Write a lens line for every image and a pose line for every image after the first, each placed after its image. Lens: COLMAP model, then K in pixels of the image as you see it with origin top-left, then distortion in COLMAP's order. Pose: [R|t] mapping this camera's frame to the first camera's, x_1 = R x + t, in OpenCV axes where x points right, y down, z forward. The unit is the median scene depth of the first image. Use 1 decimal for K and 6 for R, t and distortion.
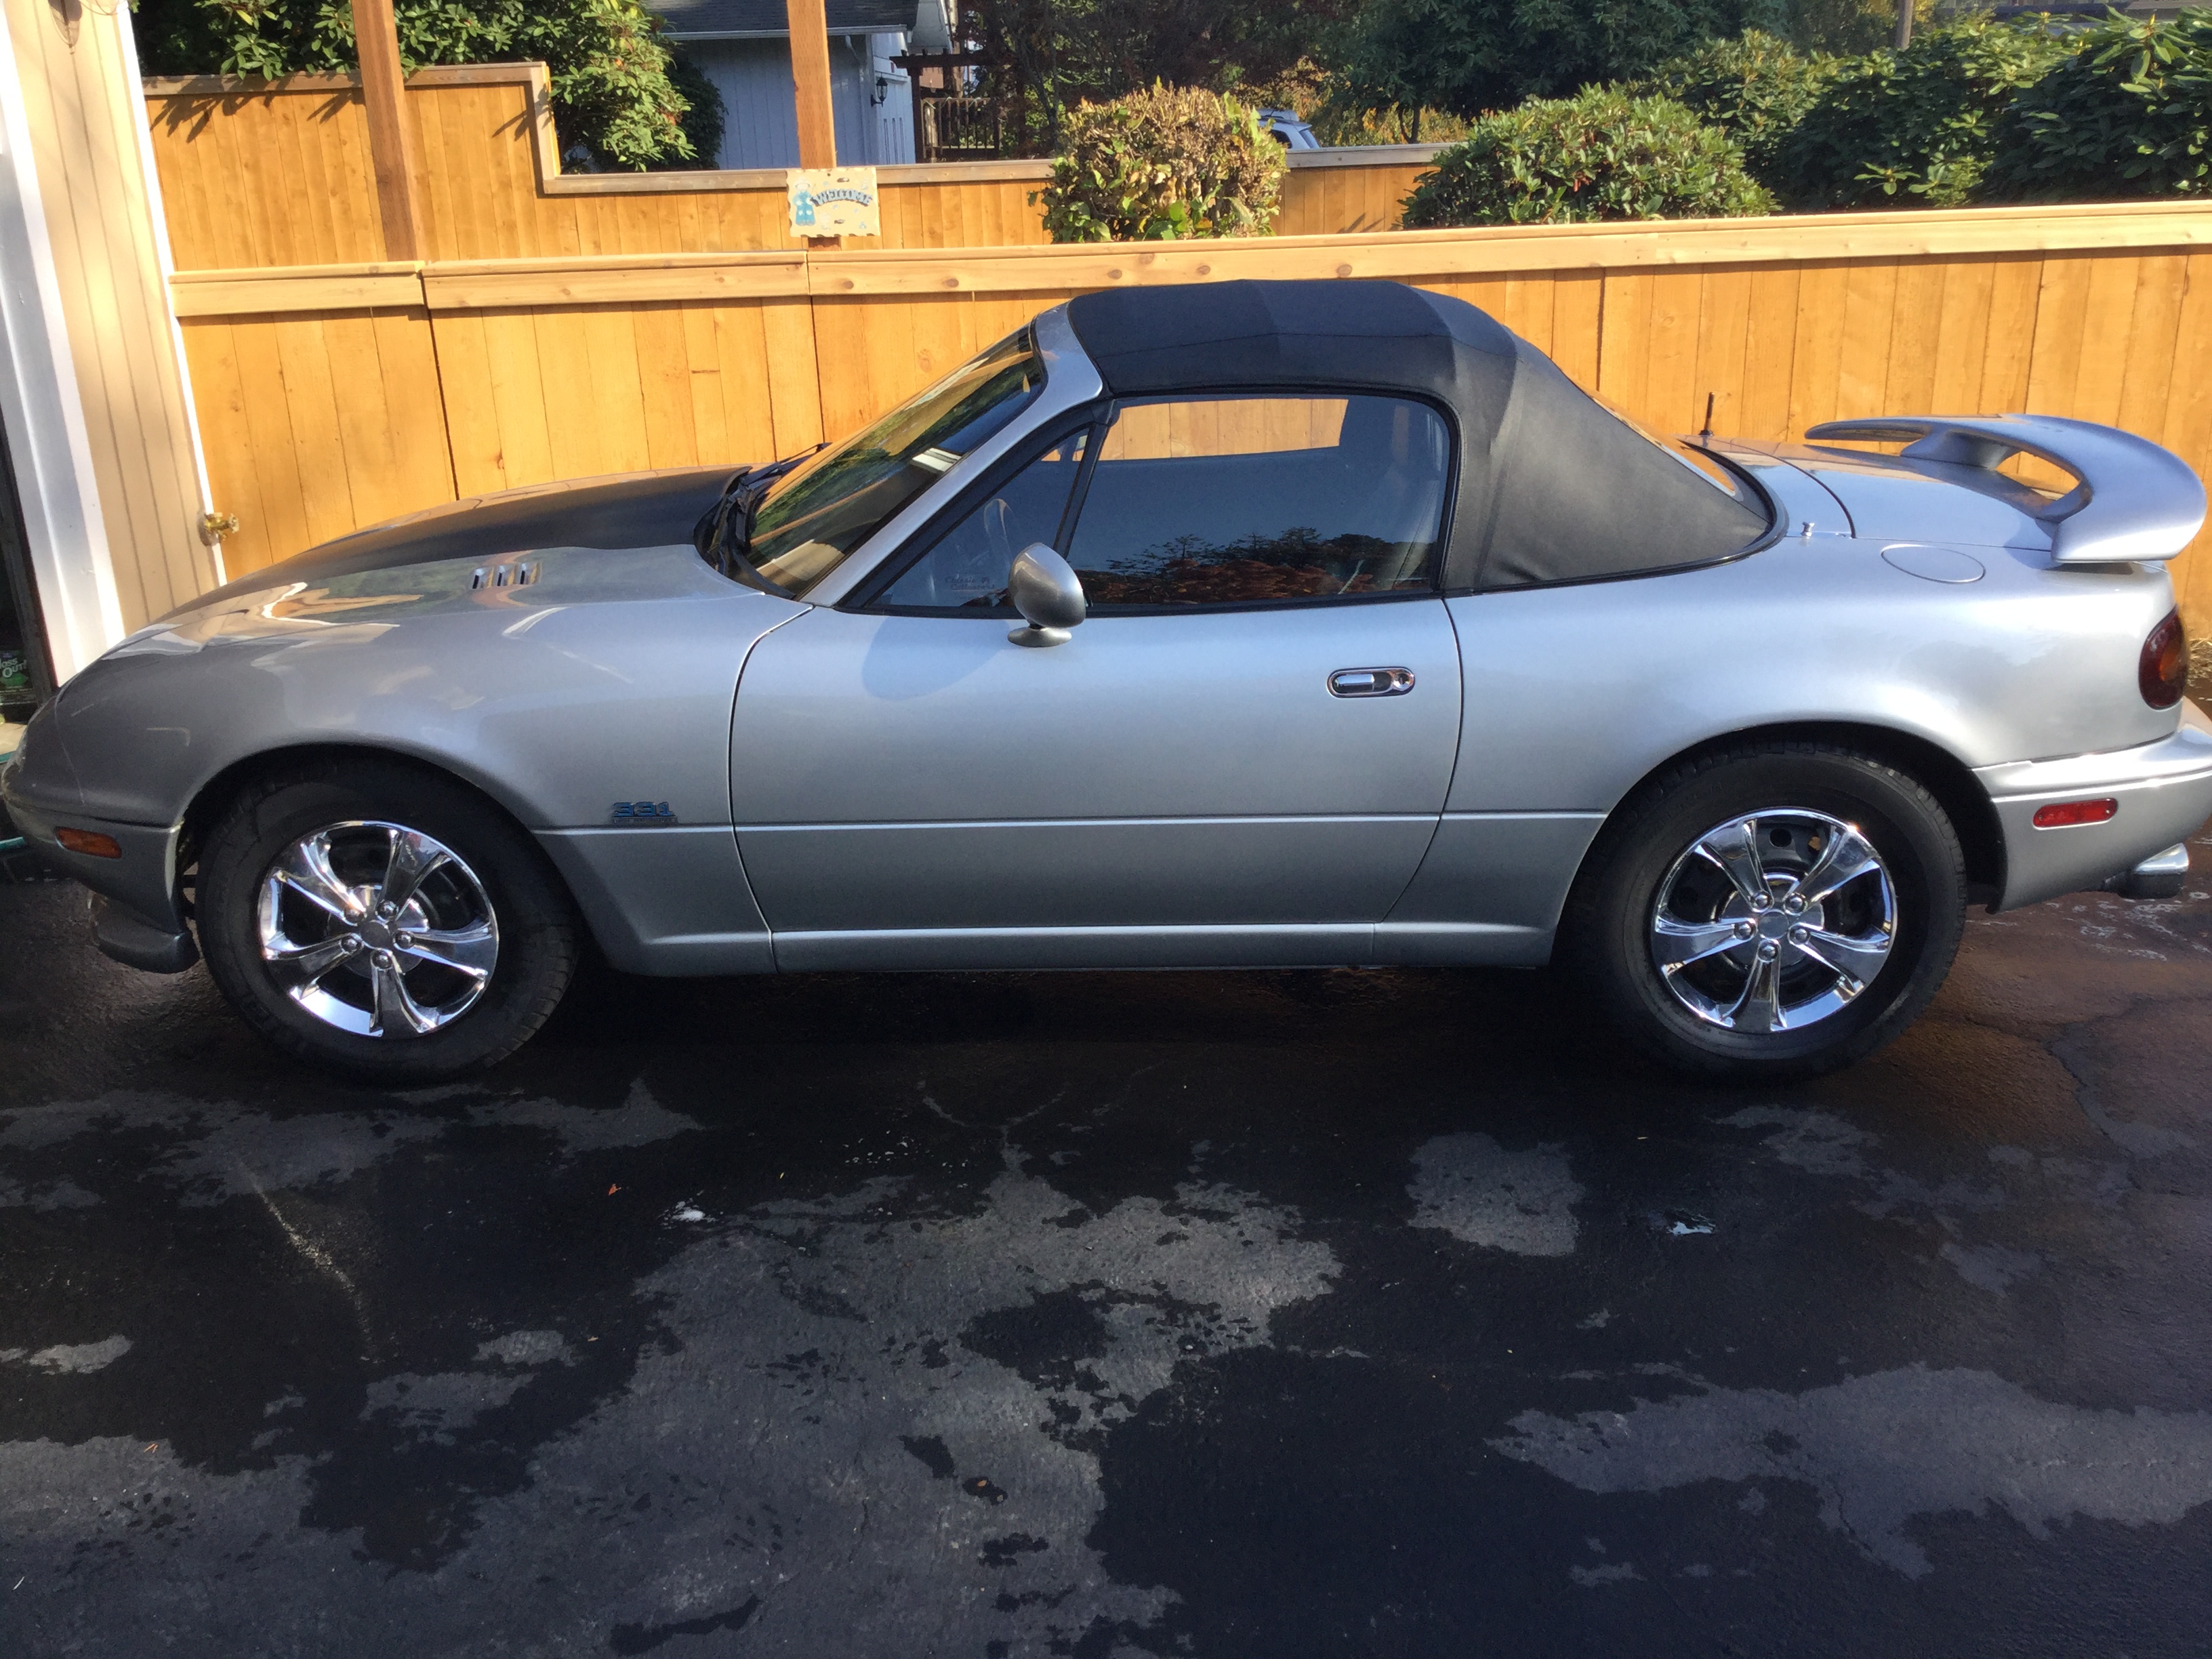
lens RADIAL K [[1994.6, 0, 1120.0], [0, 1994.6, 825.2], [0, 0, 1]] dist [0.098979, -0.185967]
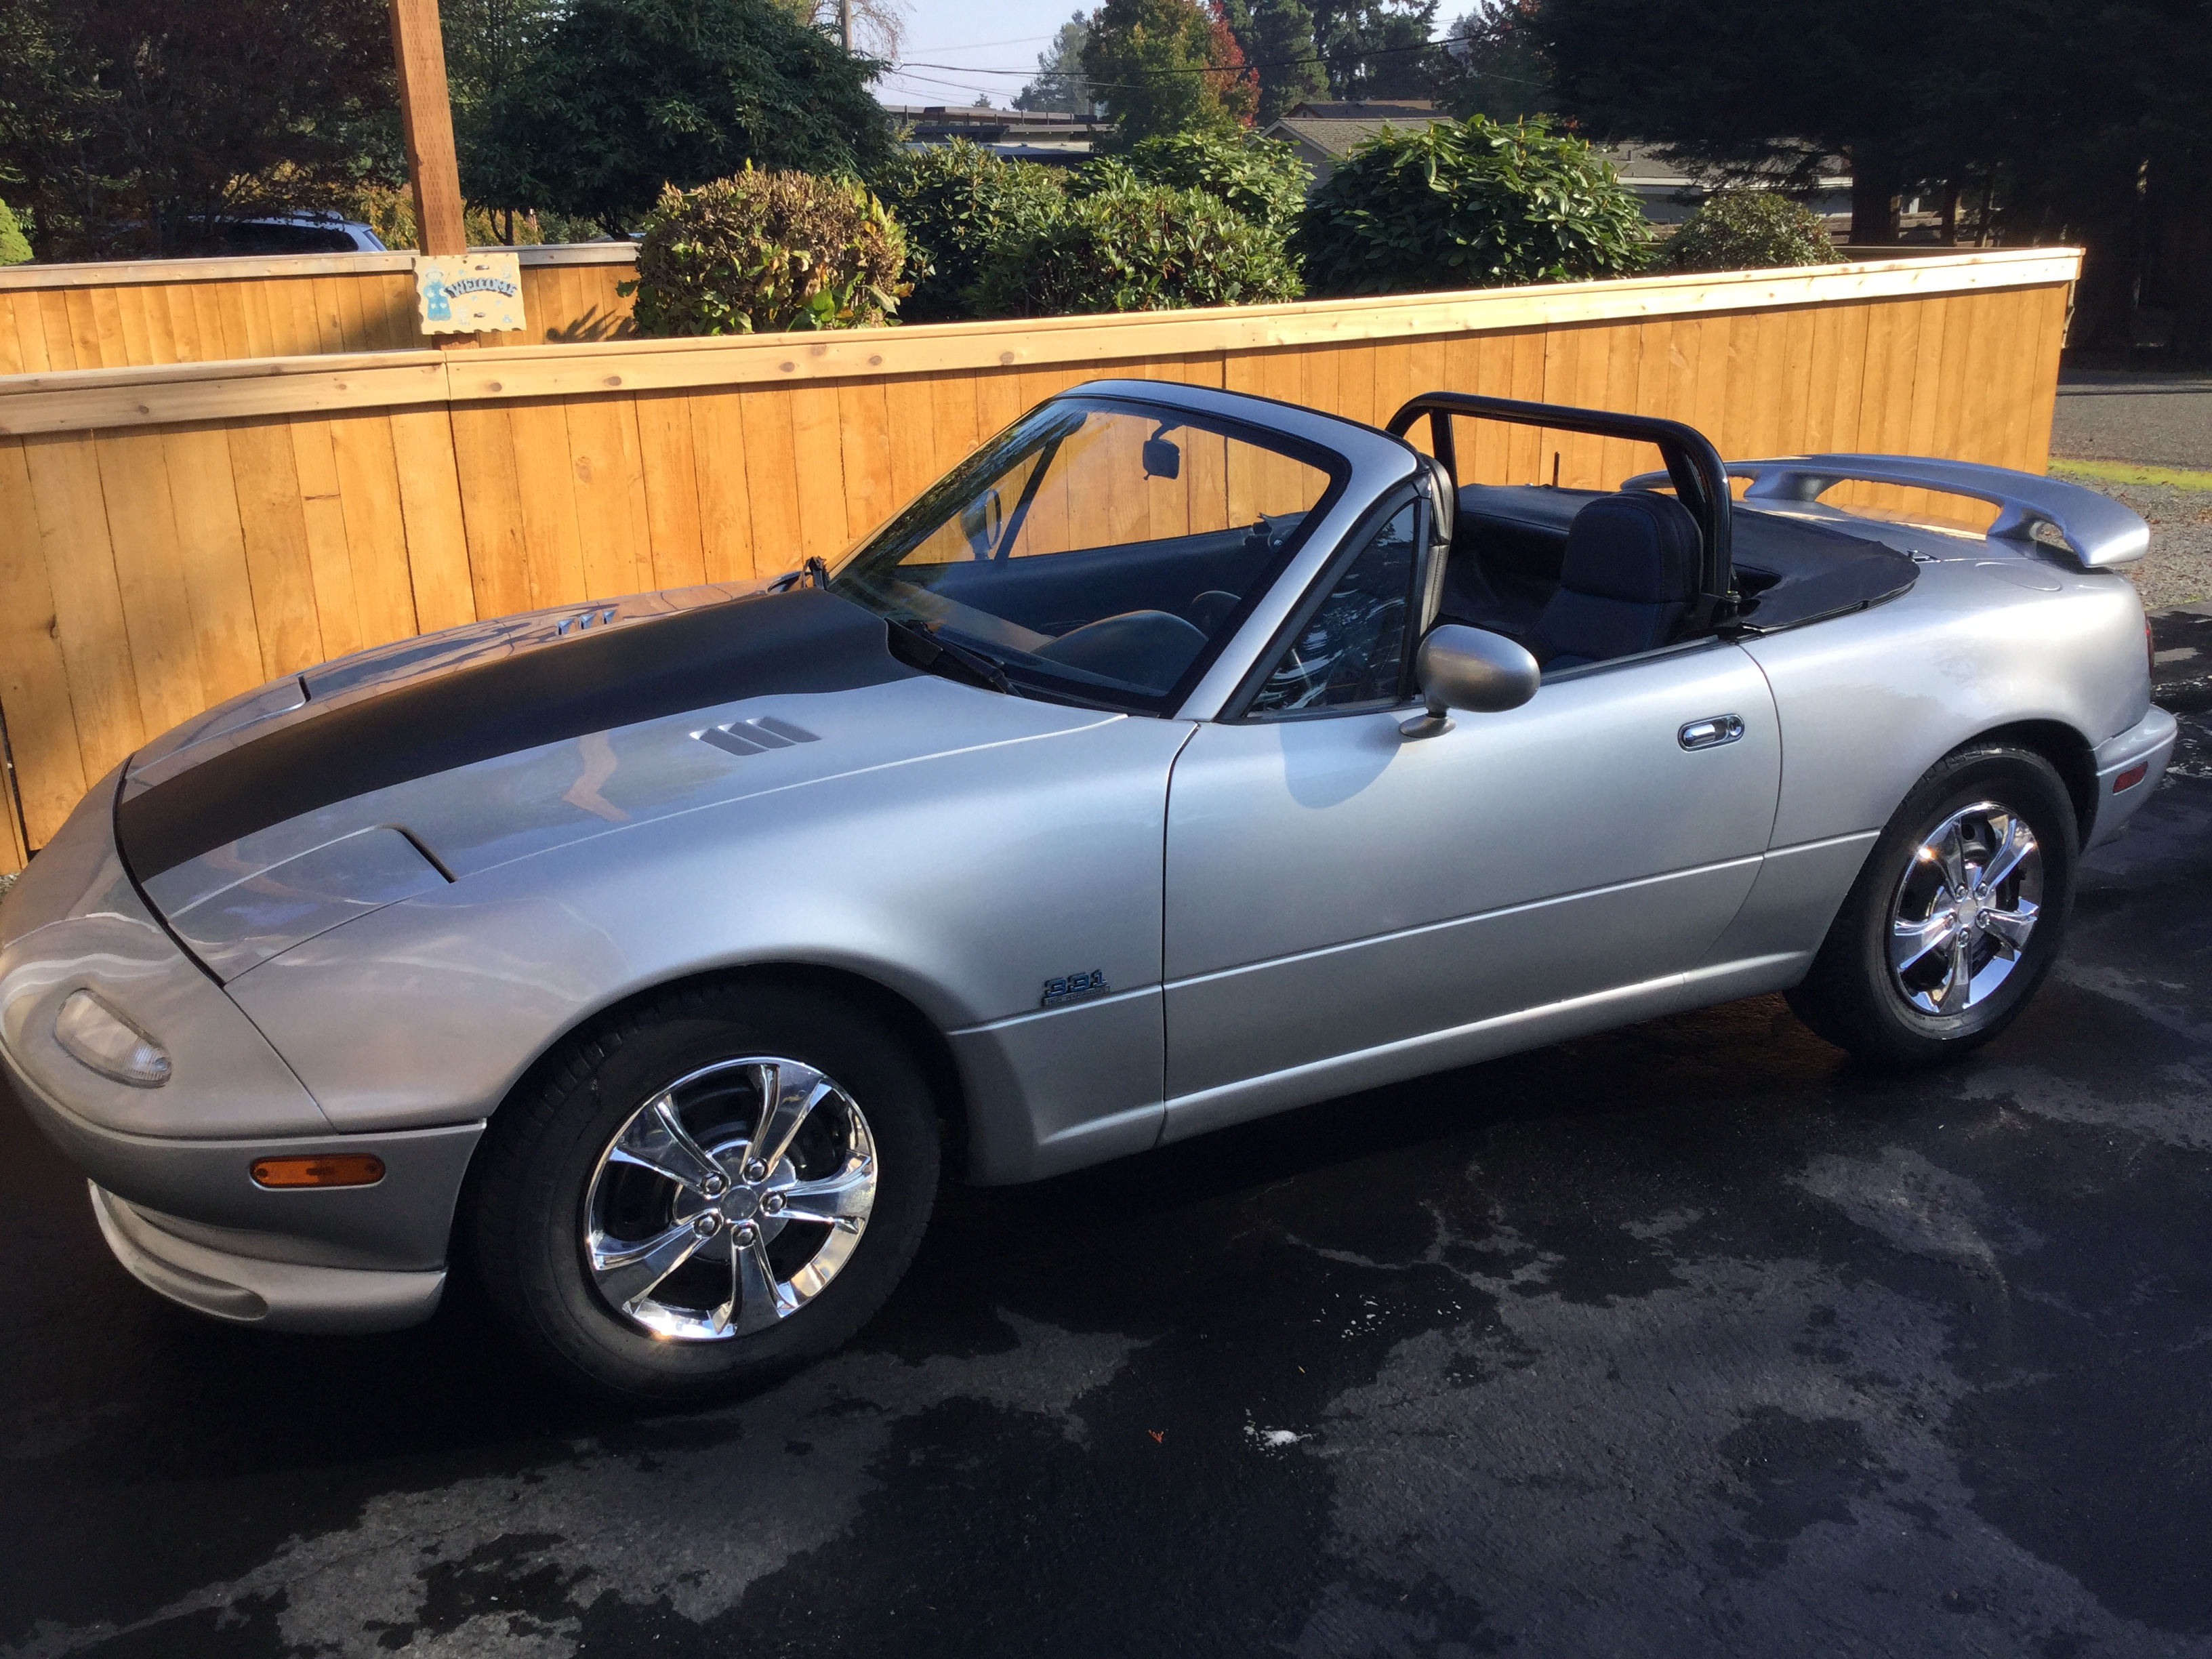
lens RADIAL K [[1994.6, 0, 1120.0], [0, 1994.6, 825.2], [0, 0, 1]] dist [0.098979, -0.185967]
pose [[0.874696, -0.136430, 0.465075, -0.318506], [0.158817, 0.987266, -0.009082, -0.032952], [-0.457914, 0.081806, 0.885225, 0.126867]]
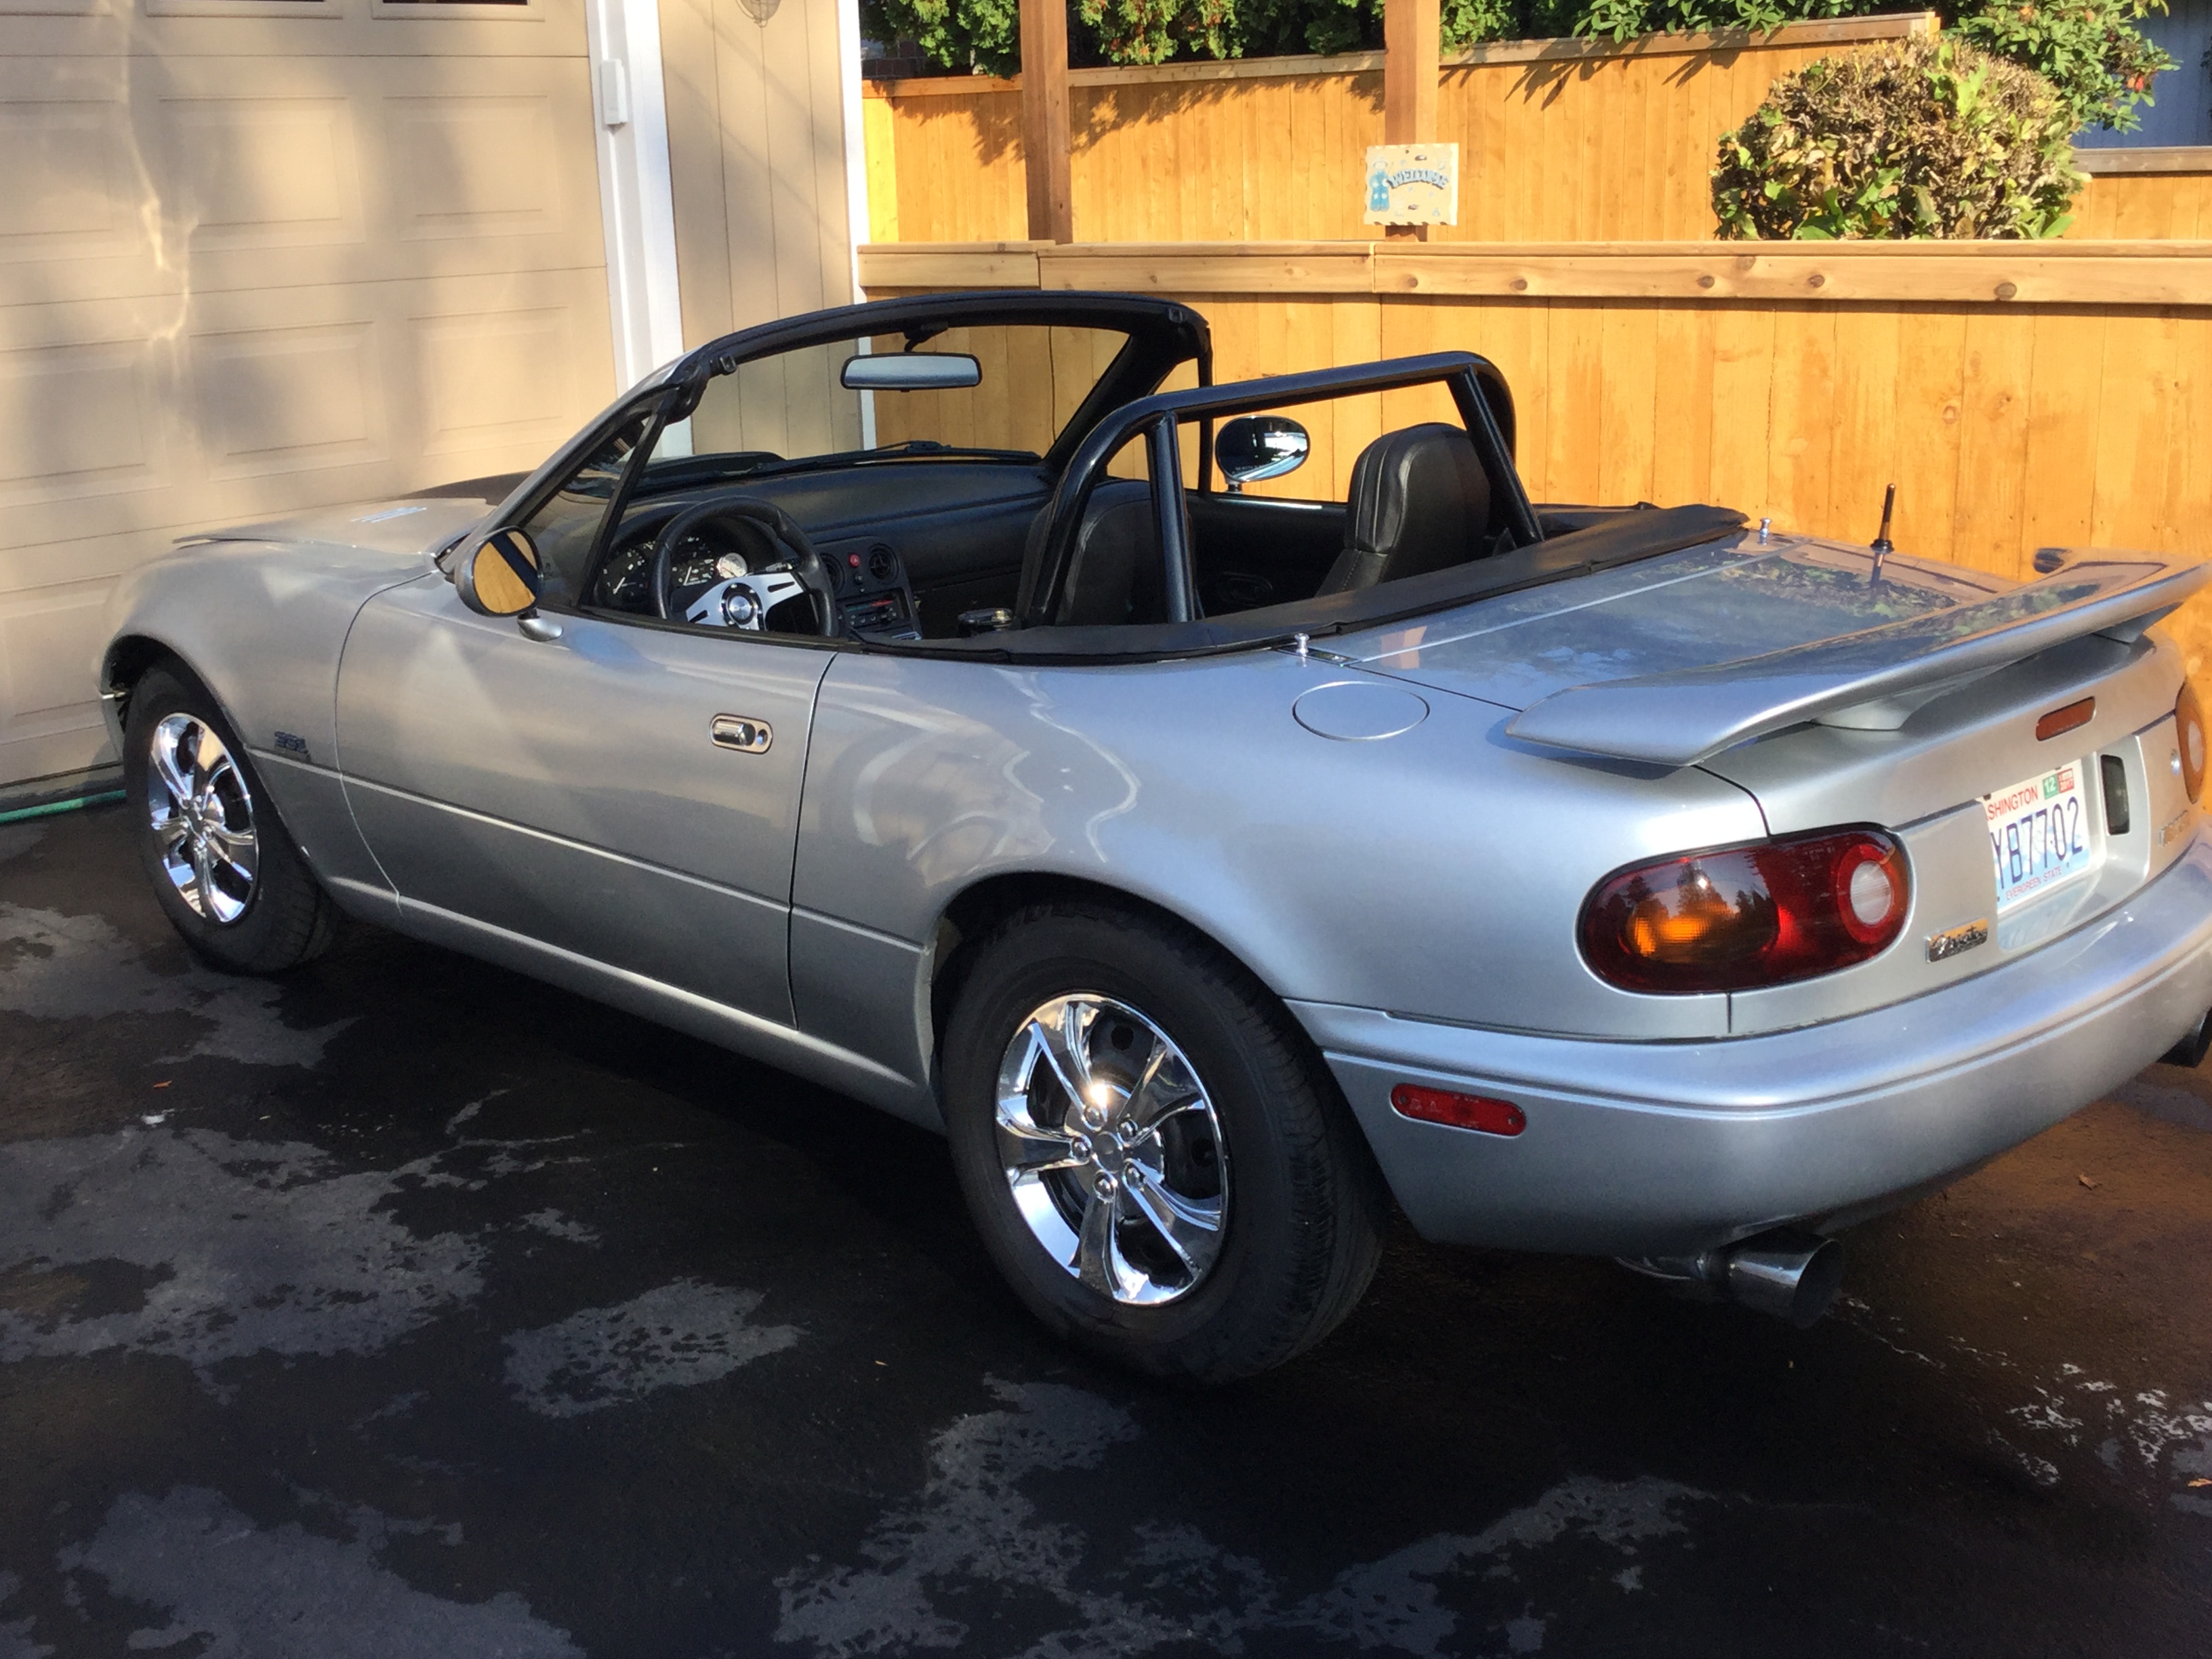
lens RADIAL K [[2548.2, 0, 1106.0], [0, 2548.2, 829.5], [0, 0, 1]] dist [0.187553, -0.487807]
pose [[0.721007, 0.186430, -0.667378, 0.507608], [-0.223460, 0.974229, 0.030730, -0.052164], [0.655907, 0.126975, 0.744085, 0.152602]]
